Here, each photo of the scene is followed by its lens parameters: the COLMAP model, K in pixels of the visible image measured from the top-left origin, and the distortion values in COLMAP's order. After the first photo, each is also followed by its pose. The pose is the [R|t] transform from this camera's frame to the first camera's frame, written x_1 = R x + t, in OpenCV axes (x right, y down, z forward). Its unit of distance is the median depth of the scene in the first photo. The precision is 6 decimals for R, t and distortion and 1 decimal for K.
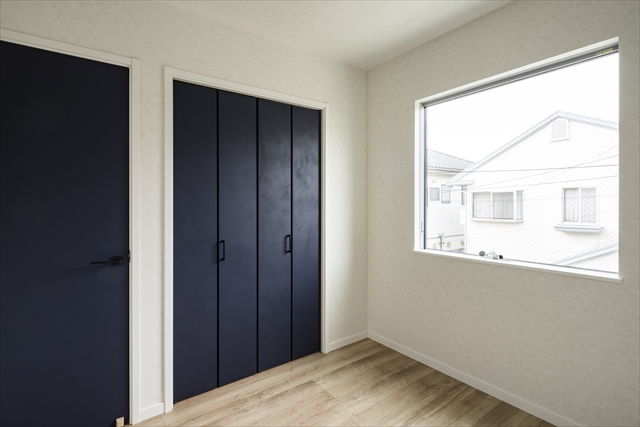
lens RADIAL K [[312.0, 0, 321.5], [0, 312.0, 203.2], [0, 0, 1]] dist [-0.002614, -0.000396]
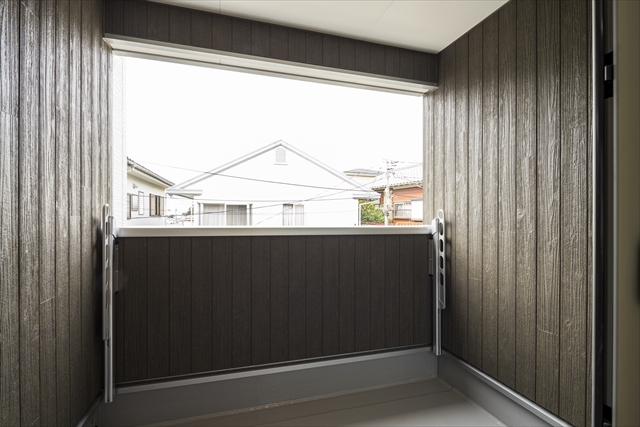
lens RADIAL K [[312.6, 0, 320.1], [0, 312.6, 214.3], [0, 0, 1]] dist [-0.001168, -0.000896]
pose [[0.341827, 0.013353, 0.939668, -2.058539], [-0.009956, 0.999894, -0.010587, 0.018882], [-0.939710, -0.005736, 0.341924, 2.864677]]
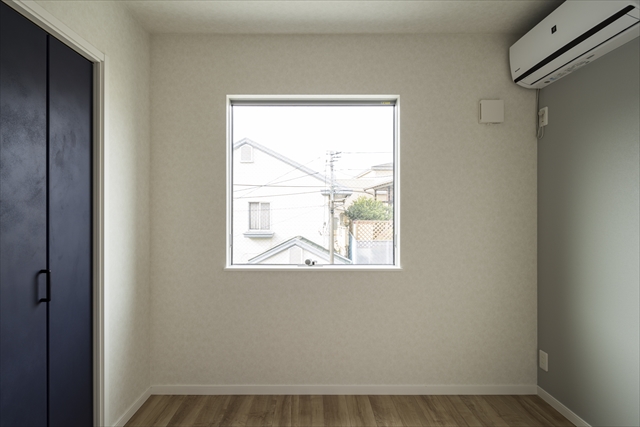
lens RADIAL K [[312.6, 0, 320.1], [0, 312.6, 214.3], [0, 0, 1]] dist [-0.001168, -0.000896]
pose [[0.598894, 0.004895, 0.800813, -0.237264], [-0.005831, 0.999981, -0.001752, 0.002952], [-0.800807, -0.003620, 0.598912, 0.274550]]
